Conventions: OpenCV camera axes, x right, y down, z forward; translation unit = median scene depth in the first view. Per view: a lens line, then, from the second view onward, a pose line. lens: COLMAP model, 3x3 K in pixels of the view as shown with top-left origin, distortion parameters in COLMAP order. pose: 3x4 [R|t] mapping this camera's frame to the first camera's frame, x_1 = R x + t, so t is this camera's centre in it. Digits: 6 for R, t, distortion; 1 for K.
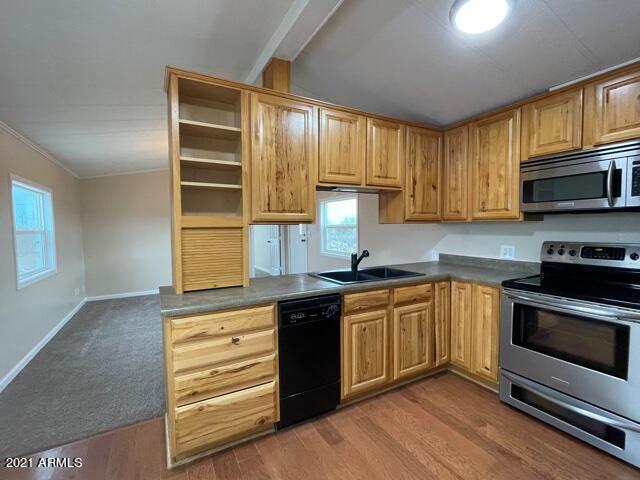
lens RADIAL K [[292.5, 0, 320.0], [0, 292.5, 240.0], [0, 0, 1]] dist [0.002136, 0.000160]
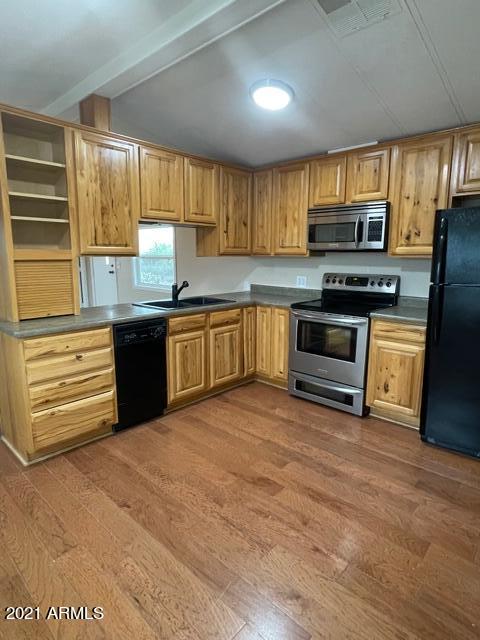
lens RADIAL K [[359.1, 0, 240.0], [0, 359.1, 320.0], [0, 0, 1]] dist [-0.002422, -0.000897]
pose [[0.949387, -0.041083, 0.311411, -0.091759], [-0.001038, 0.990994, 0.133899, -0.001637], [-0.314108, -0.127445, 0.940794, -0.440783]]
